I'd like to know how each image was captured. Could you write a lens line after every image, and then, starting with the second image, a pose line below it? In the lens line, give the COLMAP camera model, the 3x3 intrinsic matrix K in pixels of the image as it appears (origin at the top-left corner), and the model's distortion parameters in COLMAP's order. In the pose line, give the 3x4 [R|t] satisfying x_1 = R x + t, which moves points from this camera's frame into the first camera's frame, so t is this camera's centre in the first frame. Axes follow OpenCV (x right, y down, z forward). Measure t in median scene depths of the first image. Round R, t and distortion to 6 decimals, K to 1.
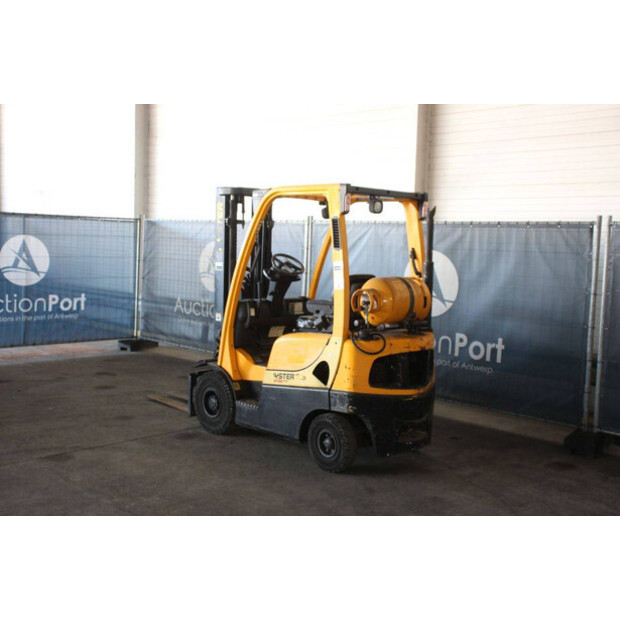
lens RADIAL K [[763.2, 0, 321.0], [0, 763.2, 298.1], [0, 0, 1]] dist [-0.003101, 0.000000]
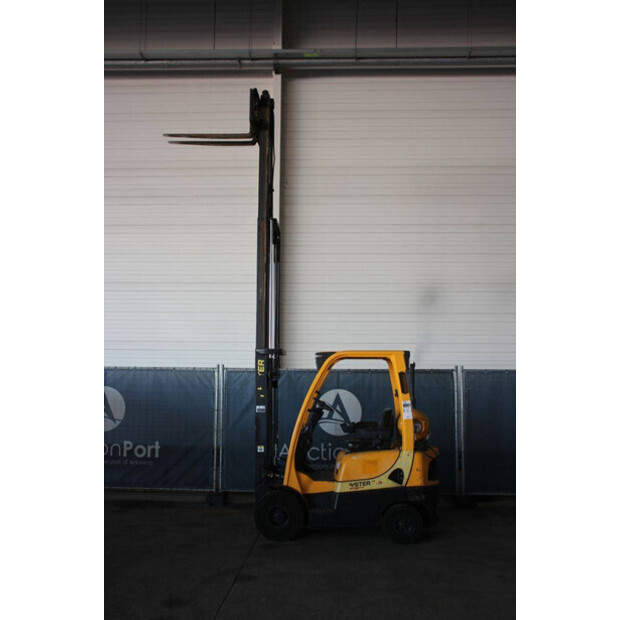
lens RADIAL K [[666.1, 0, 307.8], [0, 666.1, 304.4], [0, 0, 1]] dist [-0.047192, 0.000000]
pose [[0.756736, 0.044223, 0.652224, -0.869785], [0.064886, 0.987701, -0.142252, -0.054083], [-0.650493, 0.149967, 0.744559, 0.086146]]
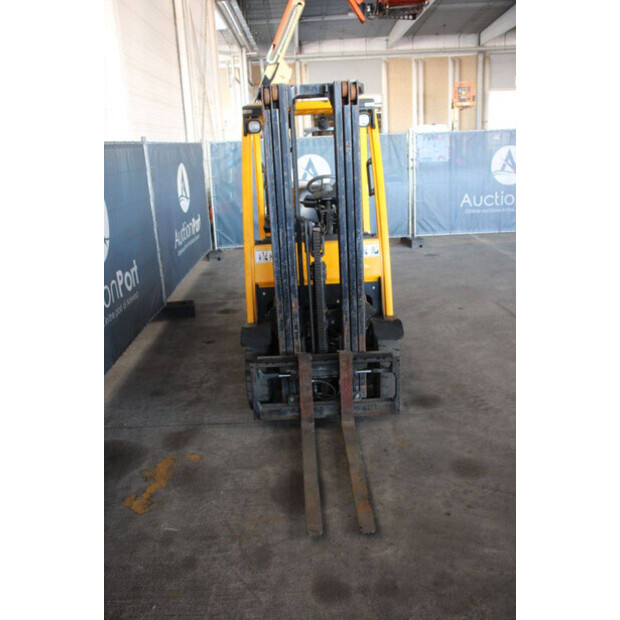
lens RADIAL K [[566.4, 0, 306.0], [0, 566.4, 309.2], [0, 0, 1]] dist [-0.079174, 0.000000]
pose [[-0.702077, -0.191921, 0.685750, -0.495069], [0.086856, 0.932727, 0.349967, -0.141513], [-0.706784, 0.305265, -0.638177, 1.474704]]
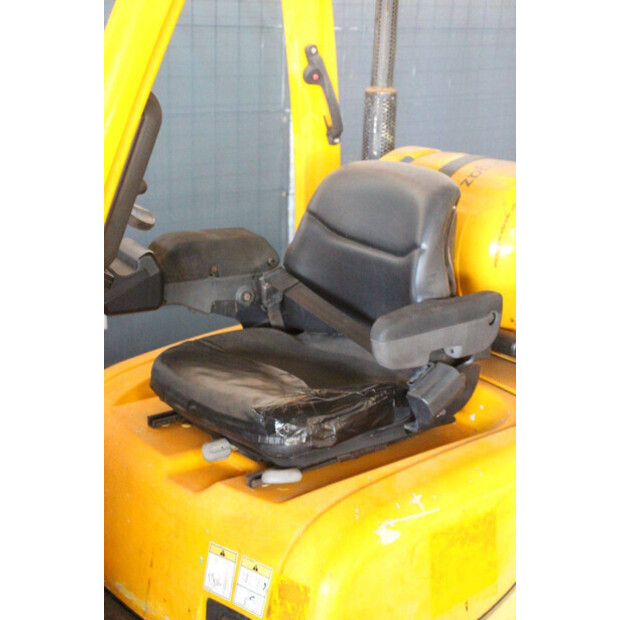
lens RADIAL K [[1105.1, 0, 314.6], [0, 1105.1, 309.7], [0, 0, 1]] dist [0.206384, 0.000000]
pose [[0.124833, -0.293620, 0.947736, -0.305518], [0.043805, 0.955908, 0.290382, -0.090331], [-0.991210, 0.005266, 0.132190, 0.910543]]
